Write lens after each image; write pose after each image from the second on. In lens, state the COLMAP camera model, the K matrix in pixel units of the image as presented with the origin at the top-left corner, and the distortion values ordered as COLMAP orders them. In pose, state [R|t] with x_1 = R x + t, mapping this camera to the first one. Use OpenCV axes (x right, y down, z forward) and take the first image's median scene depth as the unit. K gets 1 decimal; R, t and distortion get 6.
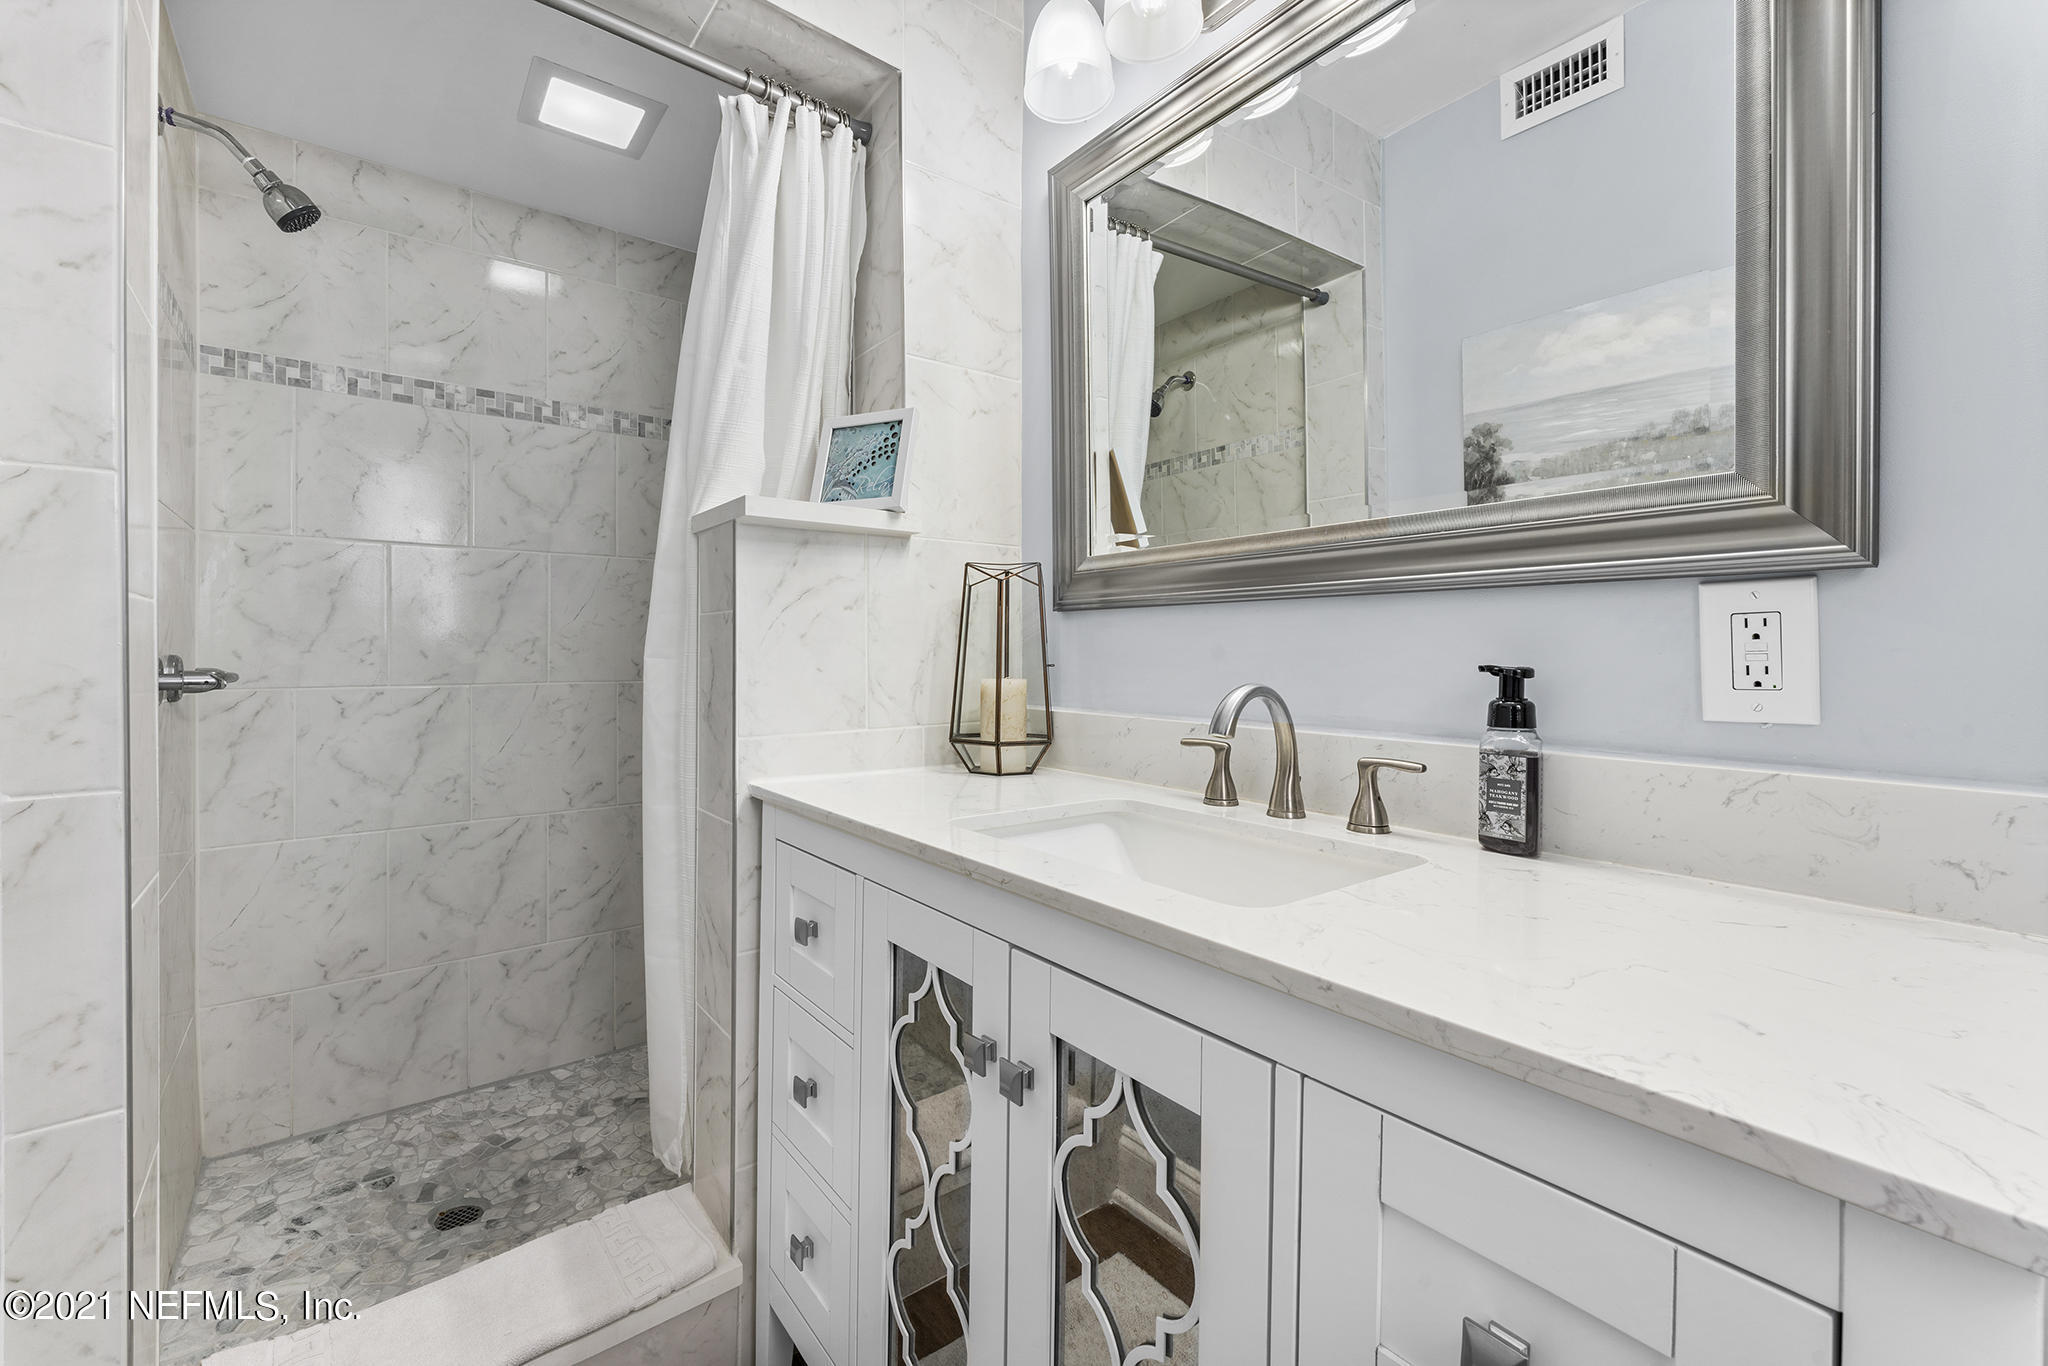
lens RADIAL K [[827.8, 0, 1031.4], [0, 827.8, 667.2], [0, 0, 1]] dist [-0.006144, -0.000515]
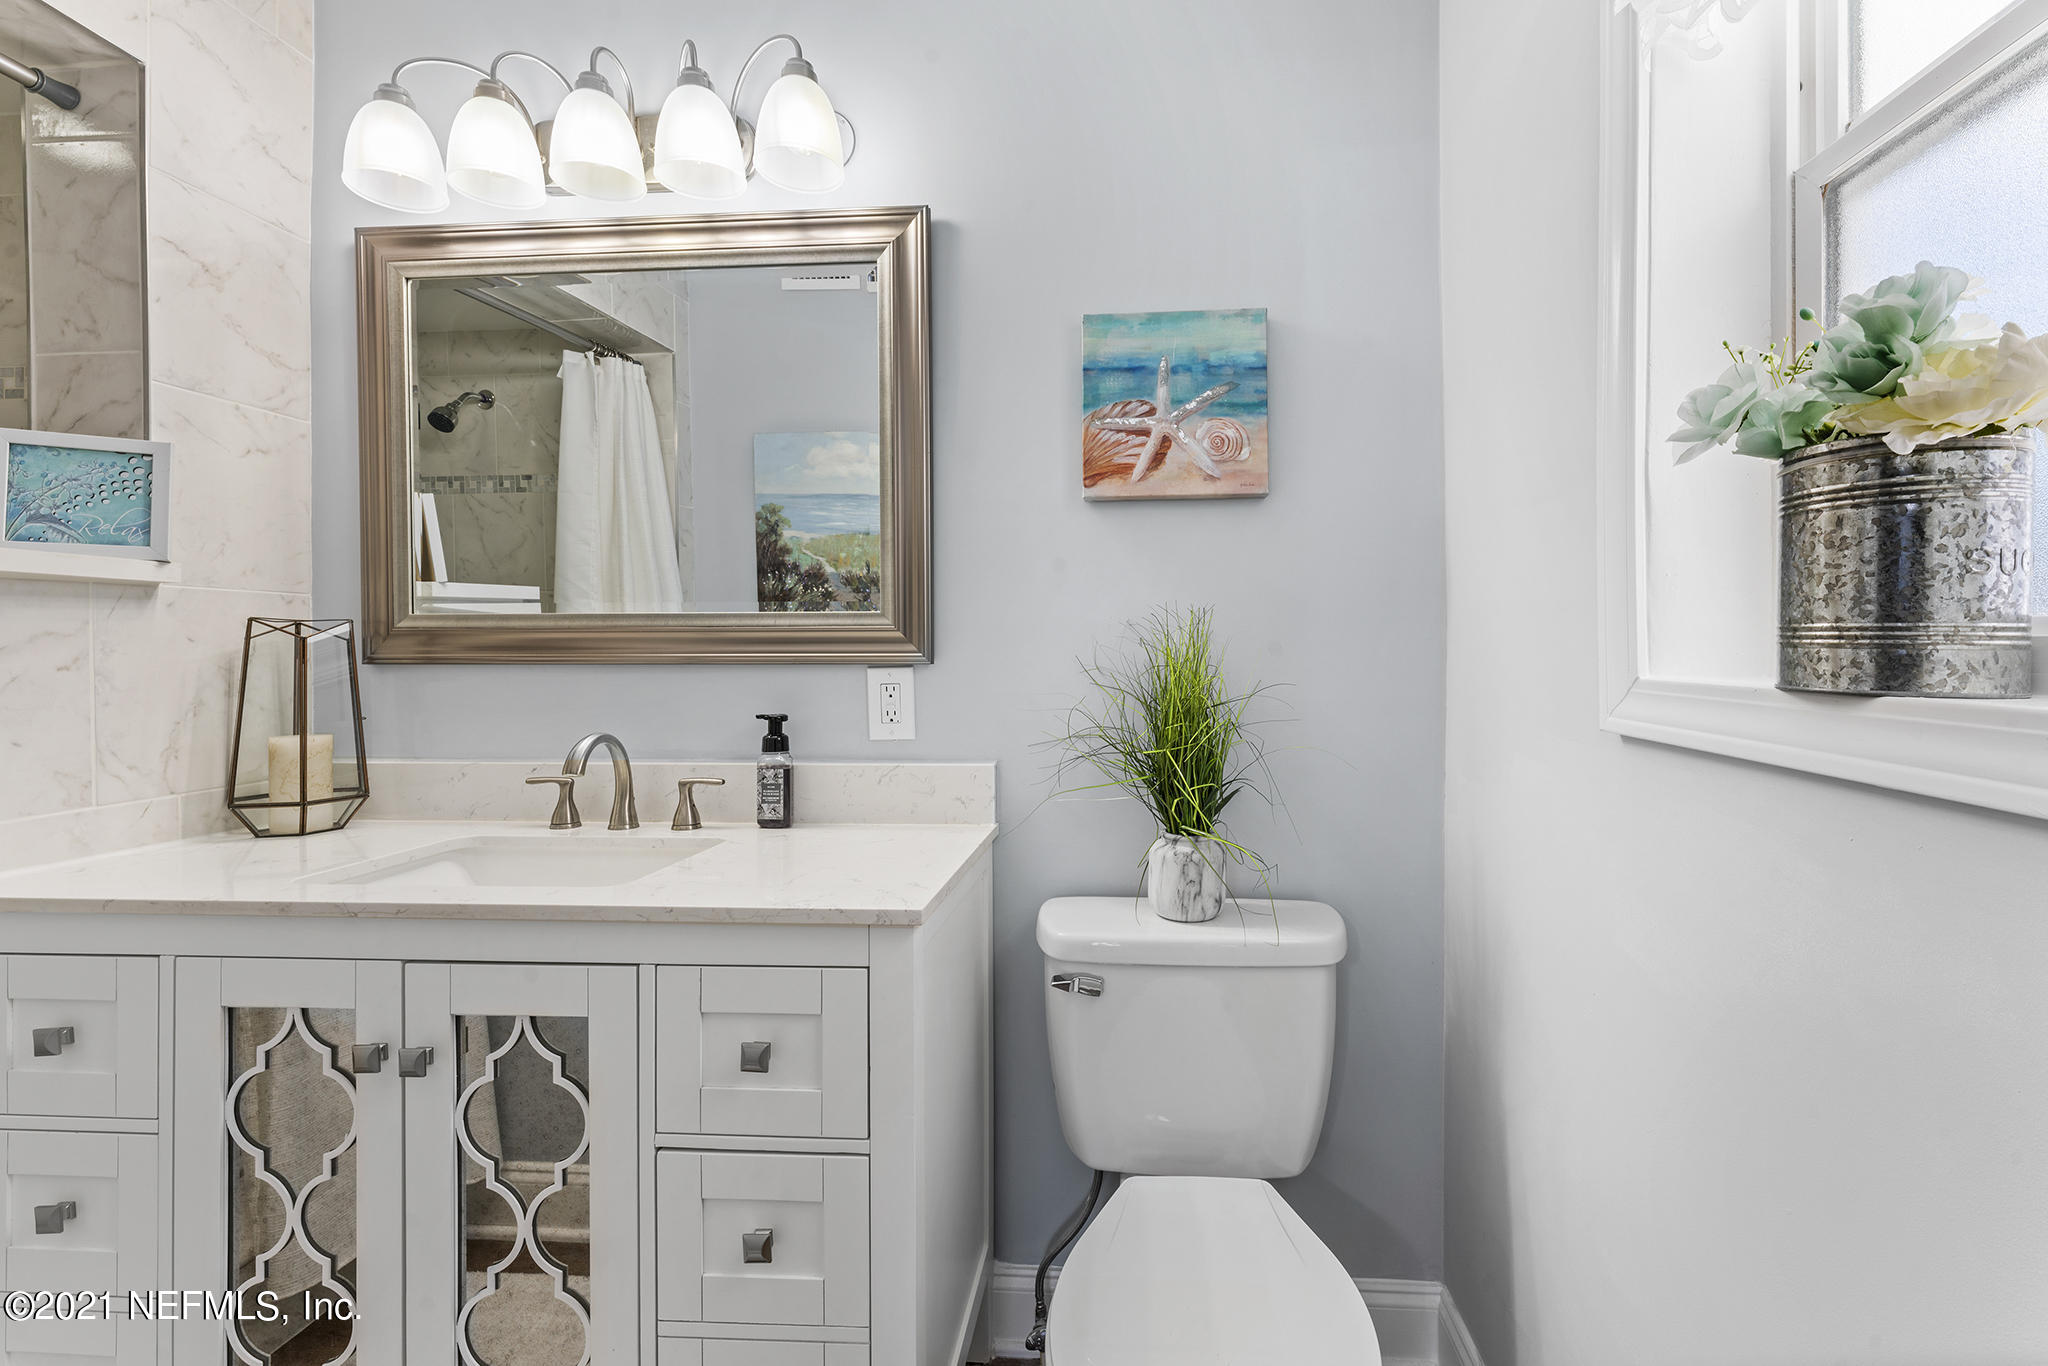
lens RADIAL K [[692.4, 0, 1026.2], [0, 692.4, 675.7], [0, 0, 1]] dist [-0.007200, 0.000667]
pose [[0.658886, -0.000011, 0.752243, -0.112931], [0.016958, 0.999746, -0.014838, -0.042866], [-0.752052, 0.022533, 0.658719, -0.255259]]
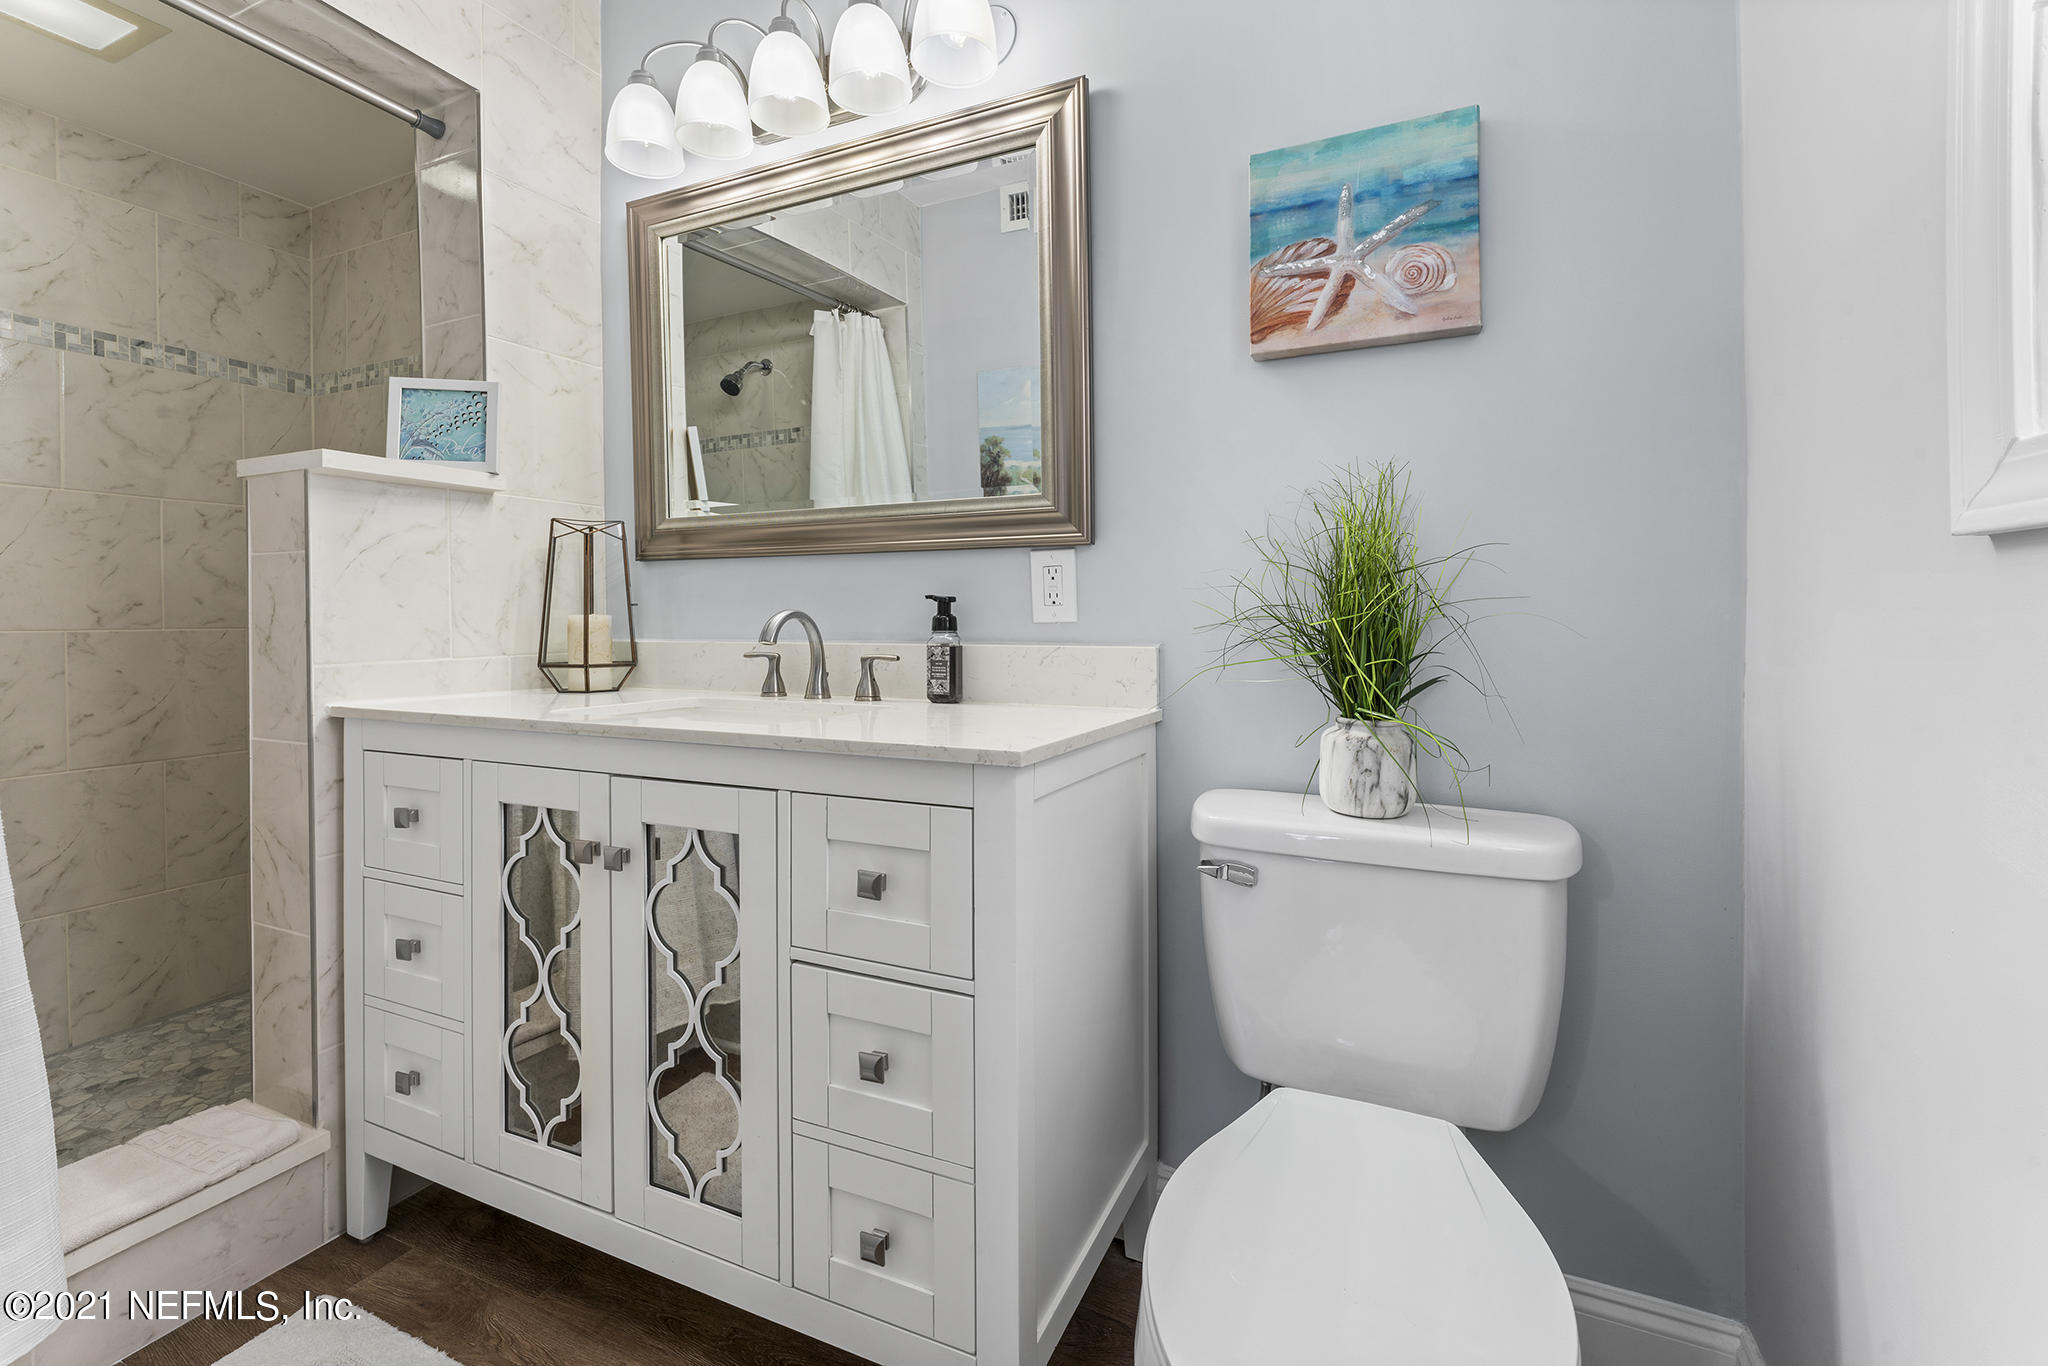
lens RADIAL K [[690.7, 0, 1037.2], [0, 690.7, 605.1], [0, 0, 1]] dist [-0.005758, 0.000357]
pose [[0.848721, -0.011995, 0.528705, -0.014959], [0.020563, 0.999735, -0.010328, 0.032894], [-0.528441, 0.019637, 0.848743, -0.288360]]
